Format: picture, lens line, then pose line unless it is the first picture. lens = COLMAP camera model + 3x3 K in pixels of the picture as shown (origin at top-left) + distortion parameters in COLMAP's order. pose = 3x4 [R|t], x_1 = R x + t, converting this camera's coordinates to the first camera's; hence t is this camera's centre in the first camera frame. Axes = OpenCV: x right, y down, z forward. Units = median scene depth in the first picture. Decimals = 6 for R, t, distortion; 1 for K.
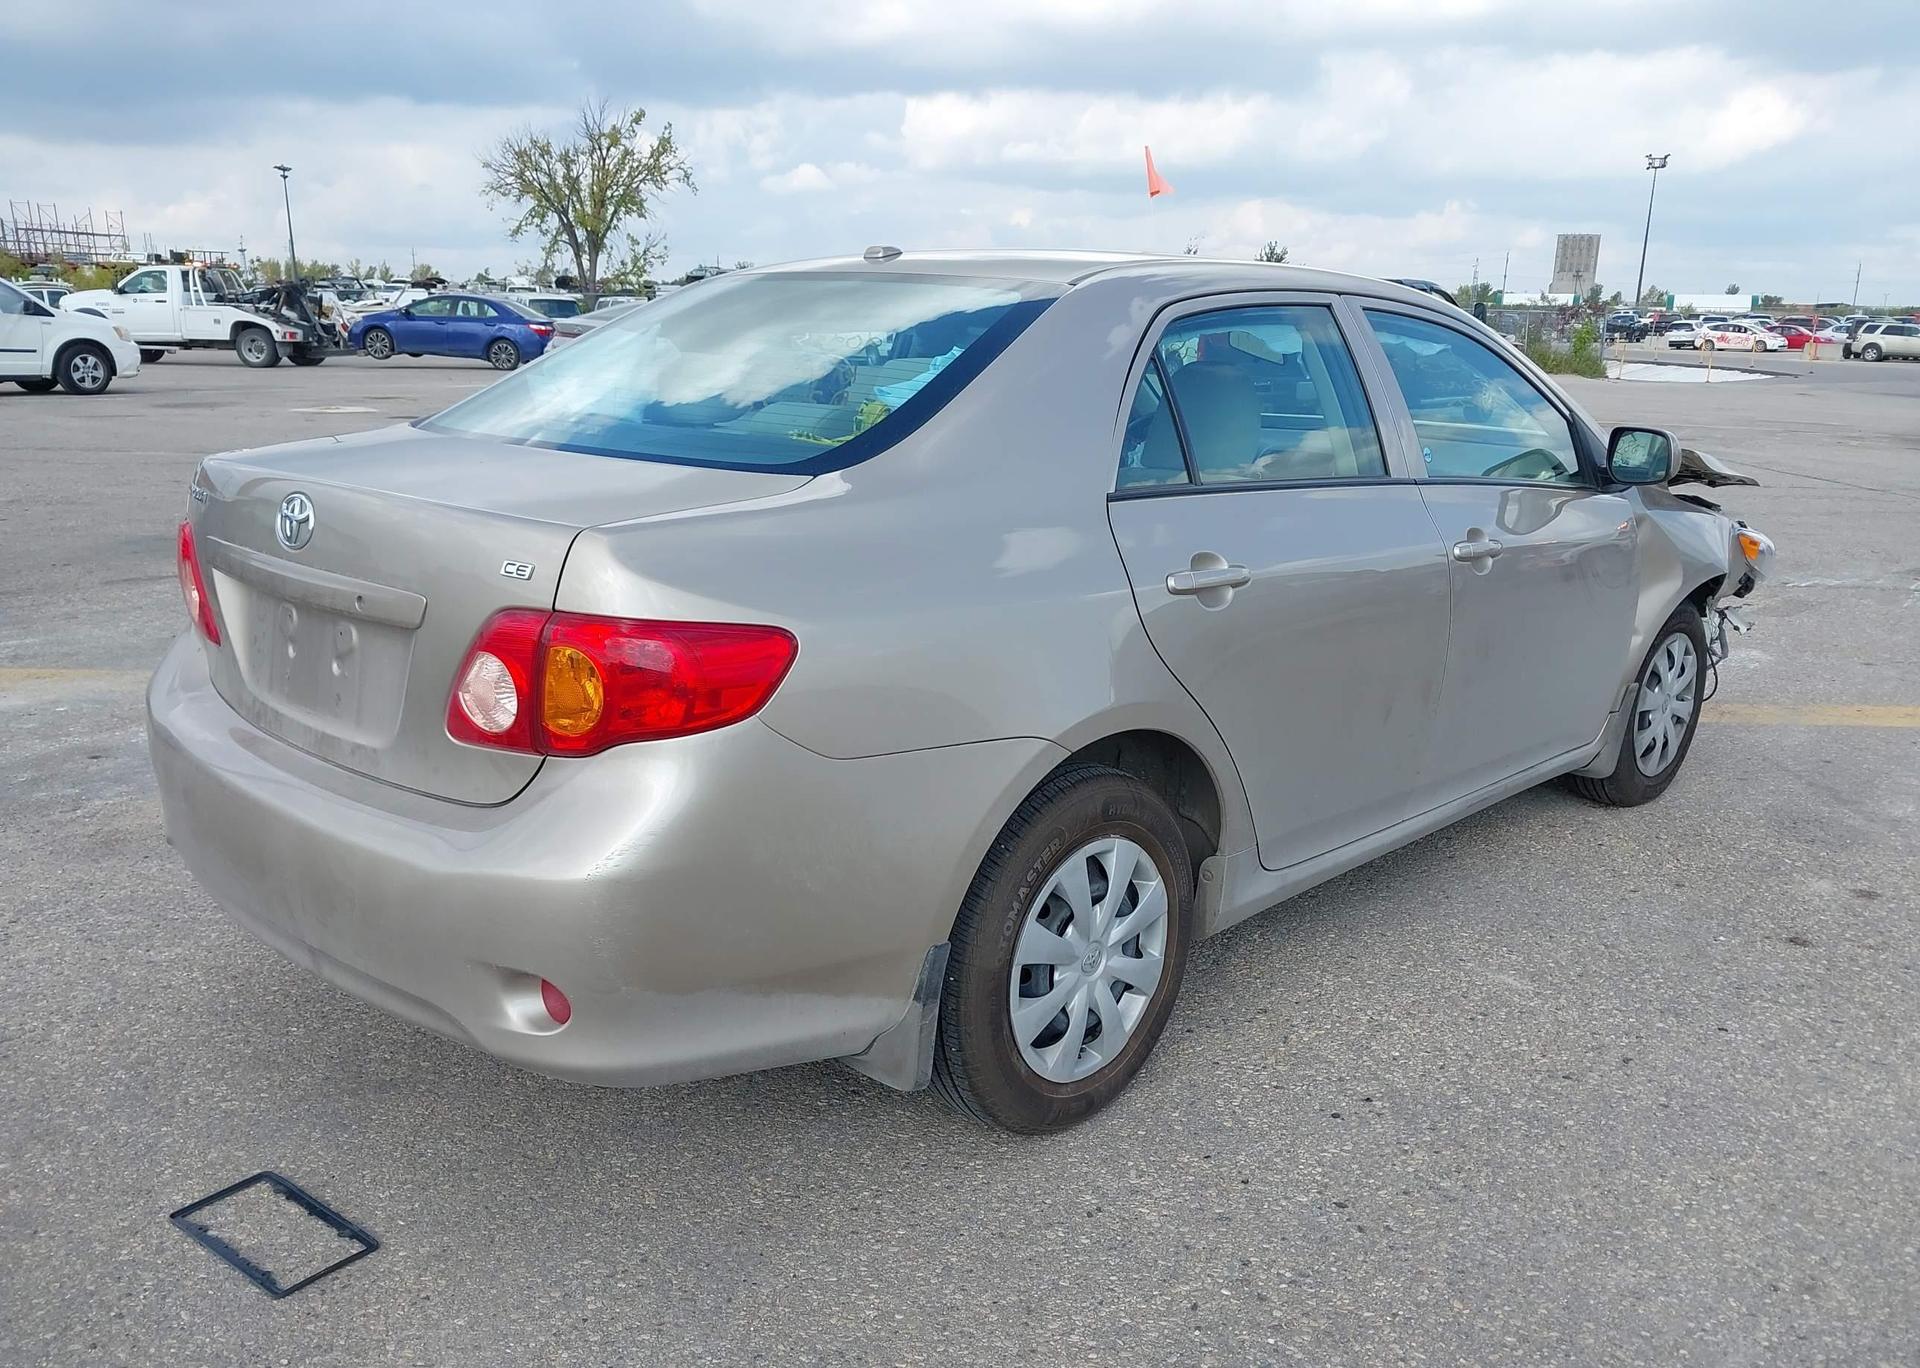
lens RADIAL K [[1542.1, 0, 960.0], [0, 1542.1, 684.0], [0, 0, 1]] dist [-0.003323, 0.003255]
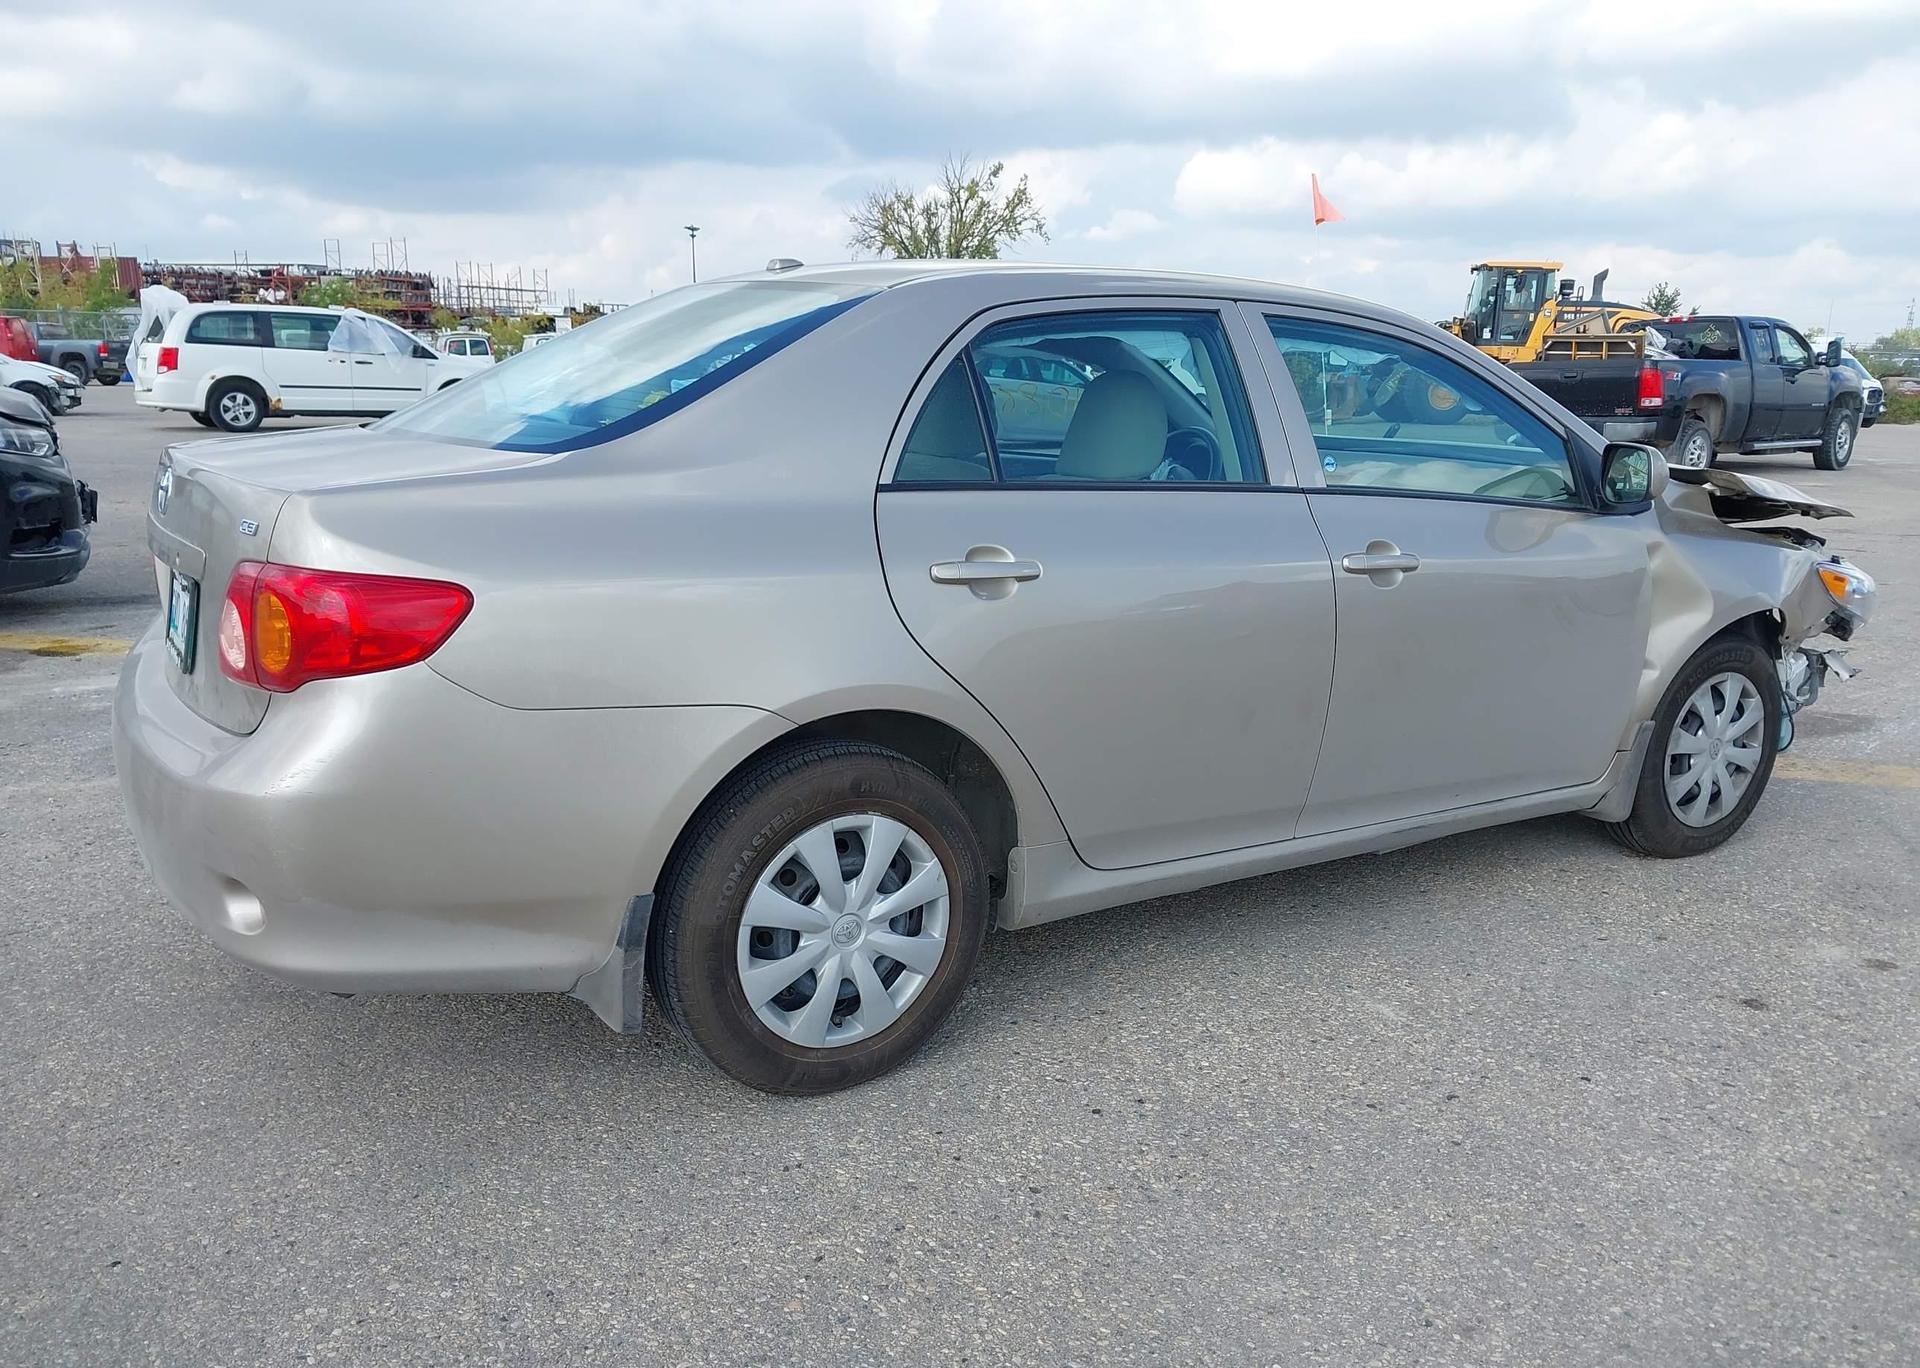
lens RADIAL K [[1538.4, 0, 963.5], [0, 1538.4, 687.2], [0, 0, 1]] dist [0.007830, 0.005372]
pose [[0.973428, 0.046227, -0.224280, 0.226342], [-0.052294, 0.998407, -0.021184, 0.018981], [0.222943, 0.032350, 0.974294, 0.001563]]
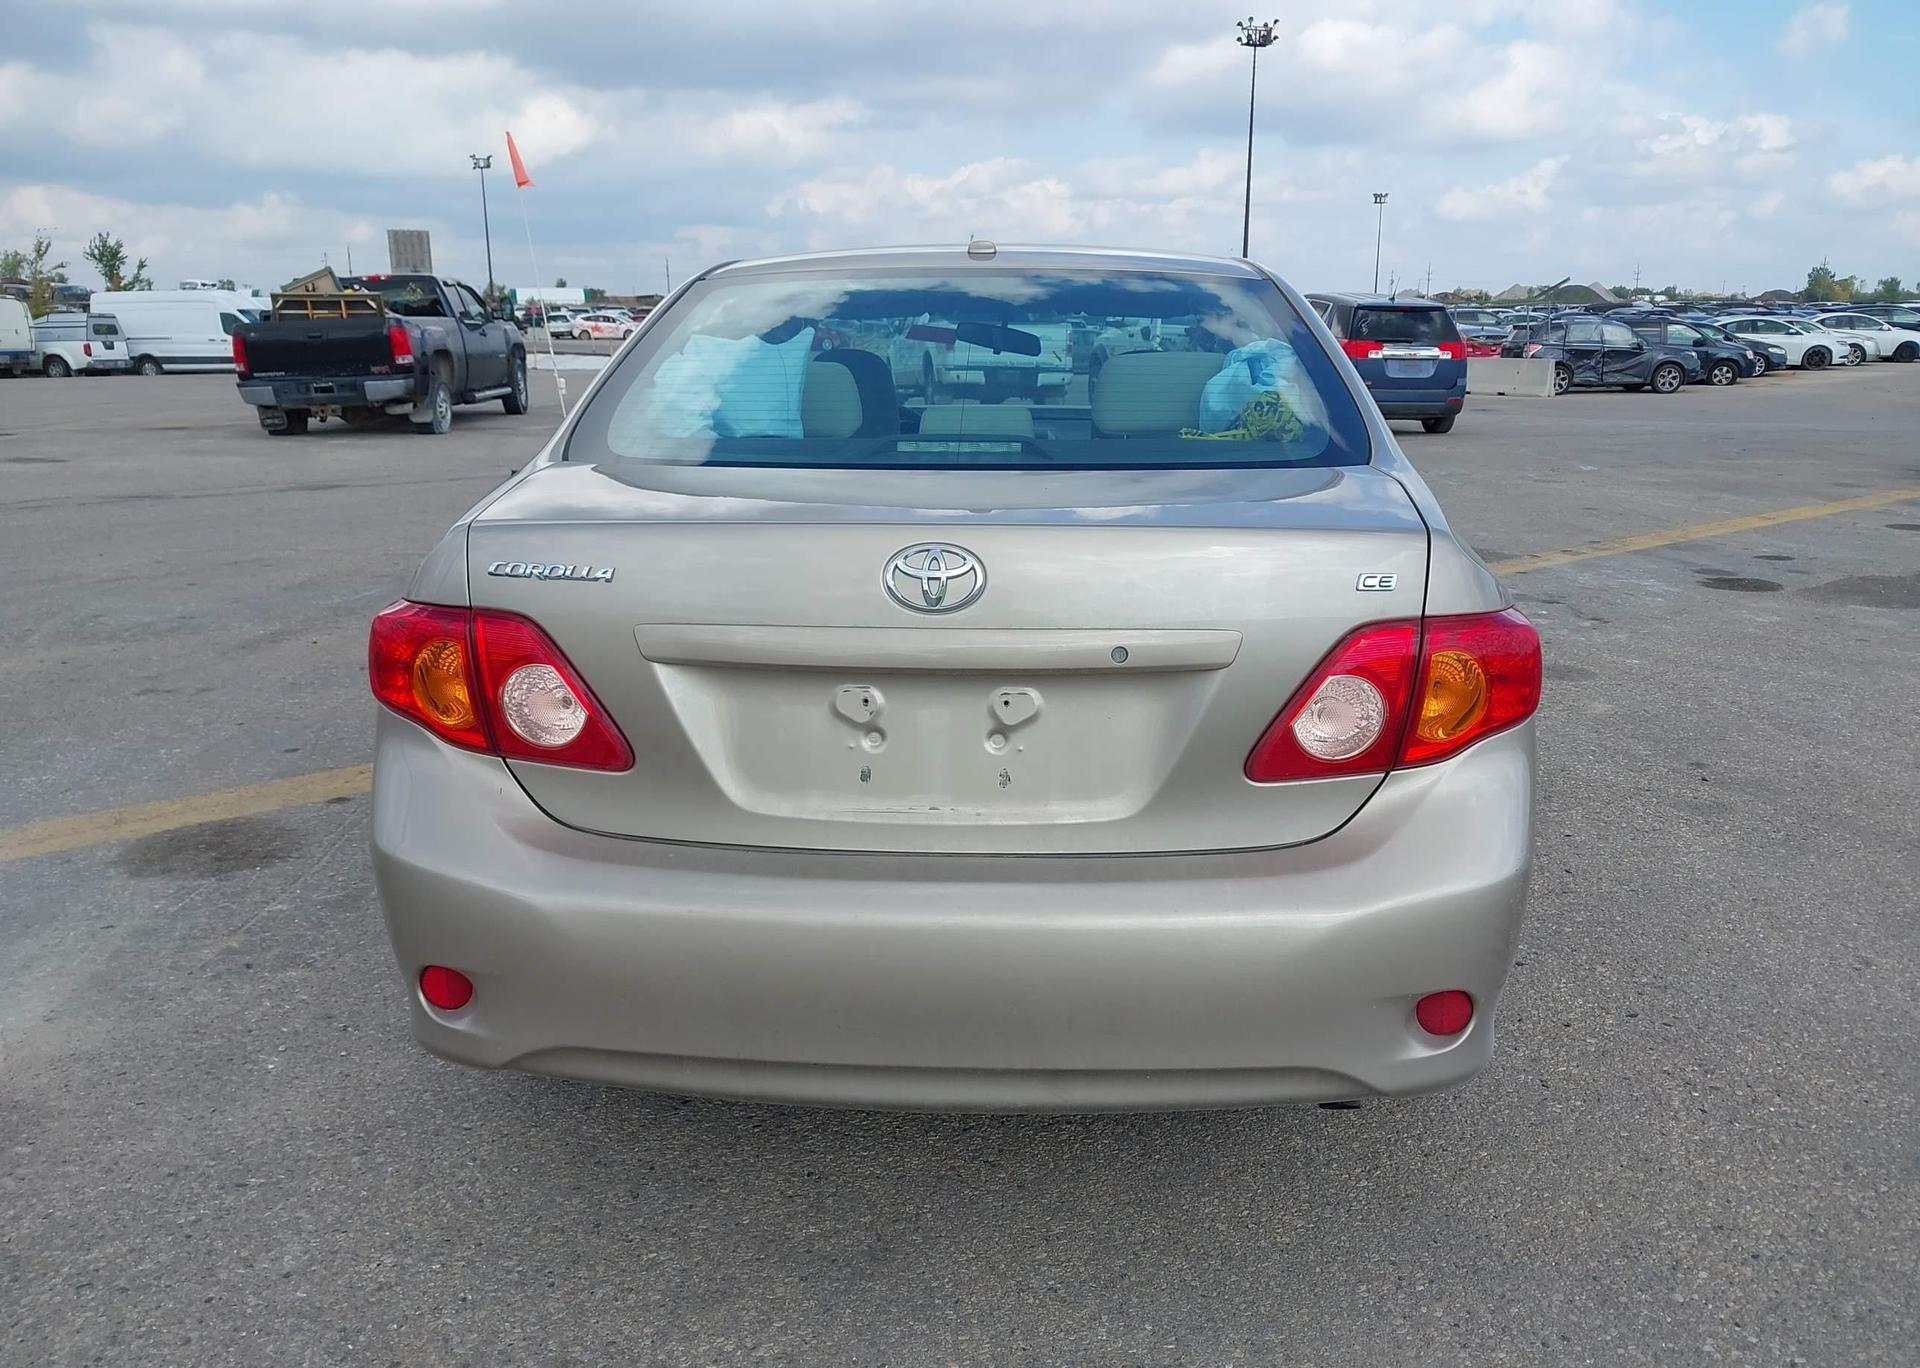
lens RADIAL K [[1529.9, 0, 960.0], [0, 1529.9, 684.0], [0, 0, 1]] dist [0.001896, 0.010658]
pose [[0.764977, -0.169523, 0.621348, -0.490843], [0.166660, 0.983982, 0.063276, -0.052064], [-0.622122, 0.055149, 0.780976, 0.194389]]
